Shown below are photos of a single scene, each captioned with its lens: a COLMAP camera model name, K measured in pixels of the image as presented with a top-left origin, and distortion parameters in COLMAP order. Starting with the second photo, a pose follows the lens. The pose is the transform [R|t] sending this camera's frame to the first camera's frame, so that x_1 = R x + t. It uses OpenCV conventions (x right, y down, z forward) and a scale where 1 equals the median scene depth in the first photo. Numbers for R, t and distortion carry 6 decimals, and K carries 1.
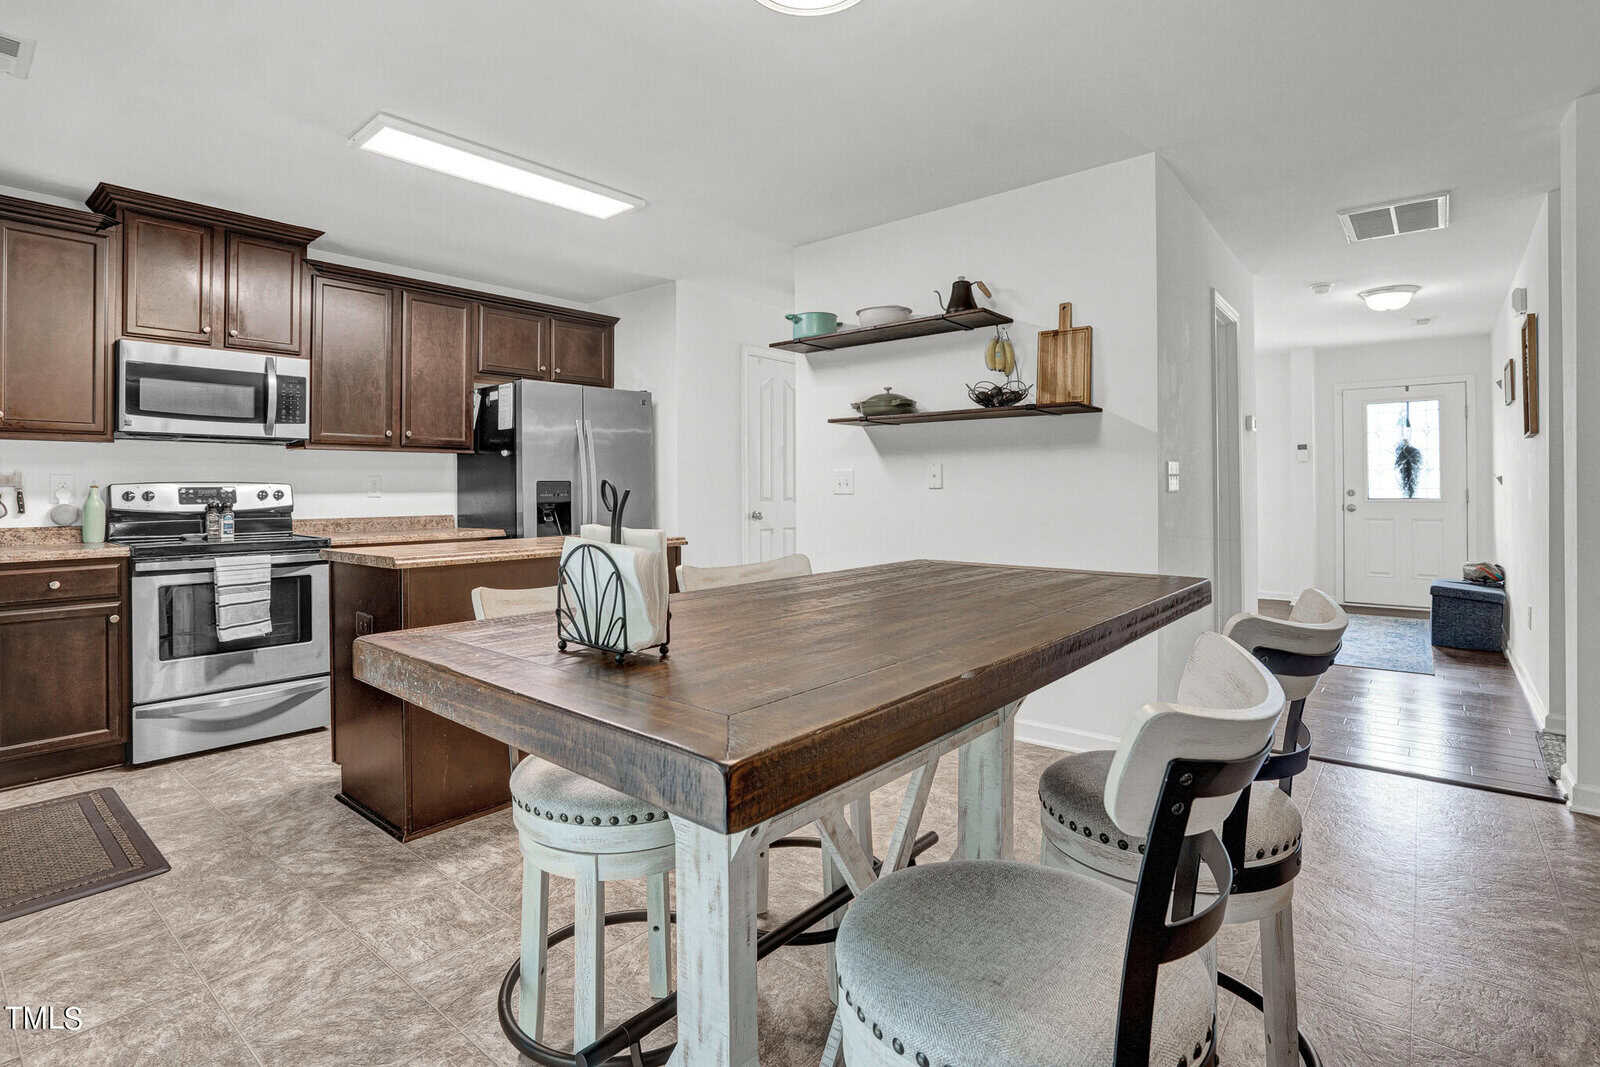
lens RADIAL K [[779.8, 0, 775.1], [0, 779.8, 488.2], [0, 0, 1]] dist [-0.031210, 0.007126]
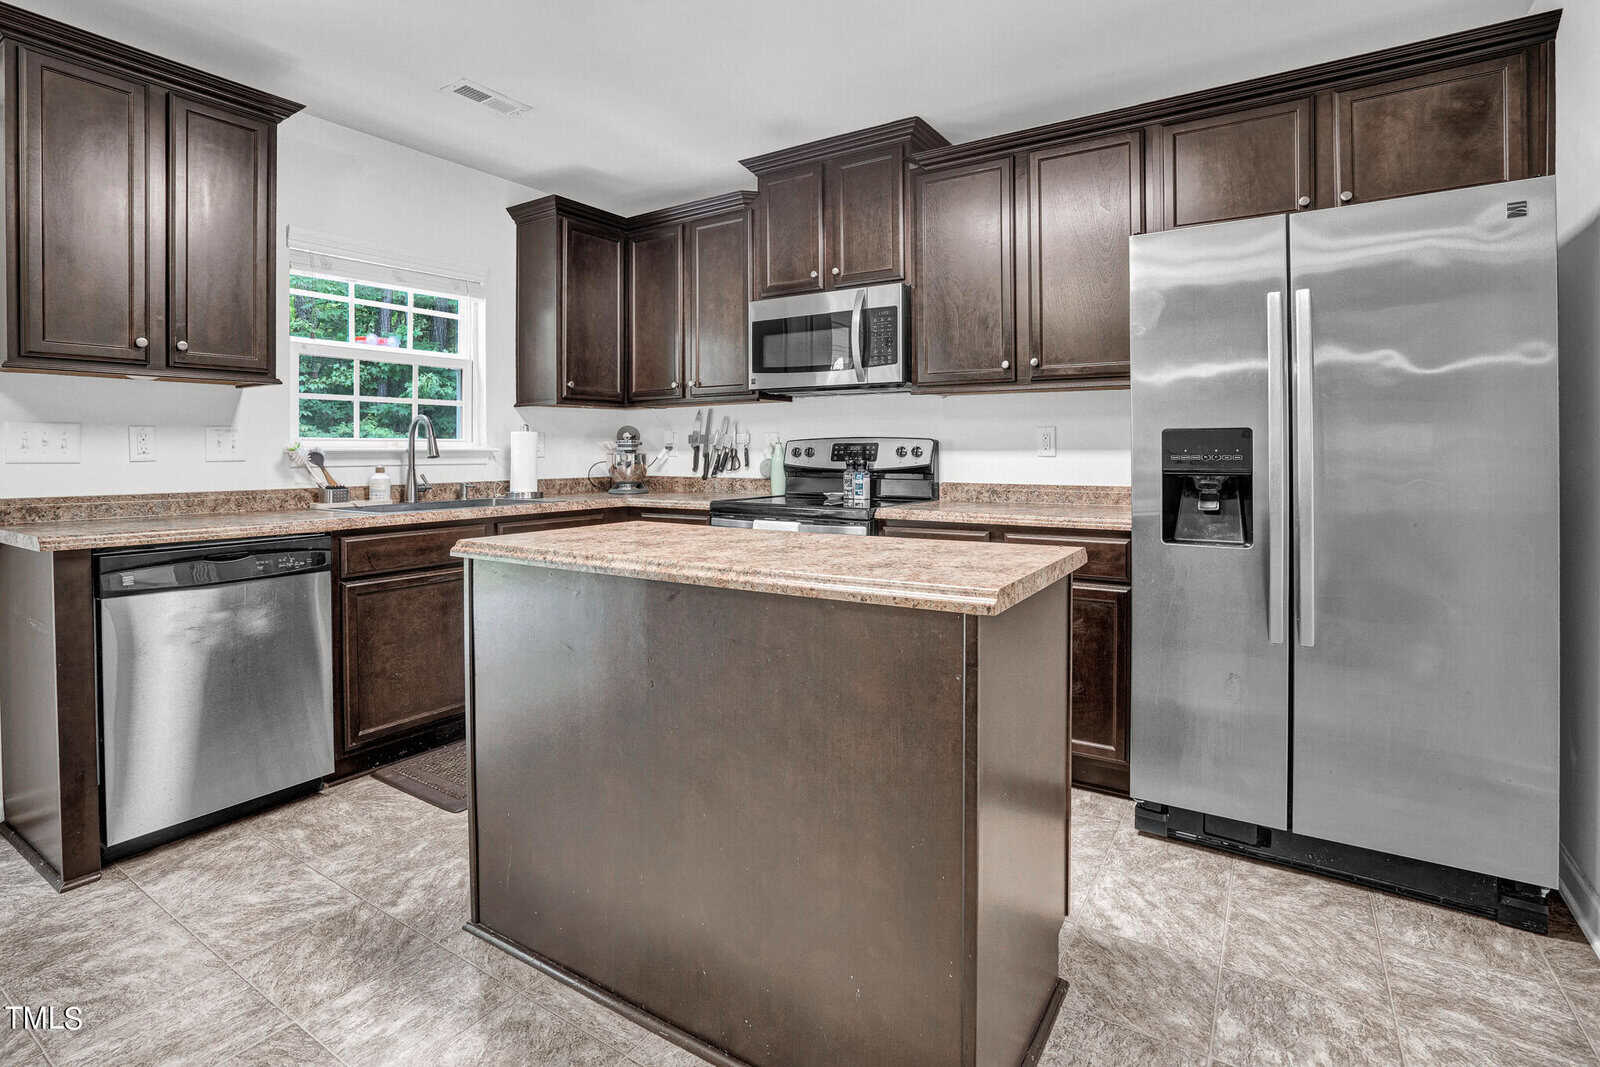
lens RADIAL K [[779.8, 0, 779.5], [0, 779.8, 450.6], [0, 0, 1]] dist [-0.031210, 0.007126]
pose [[0.131490, 0.006857, -0.991294, 0.185451], [0.000507, 0.999975, 0.006984, 0.001330], [0.991317, -0.001421, 0.131483, 0.803198]]
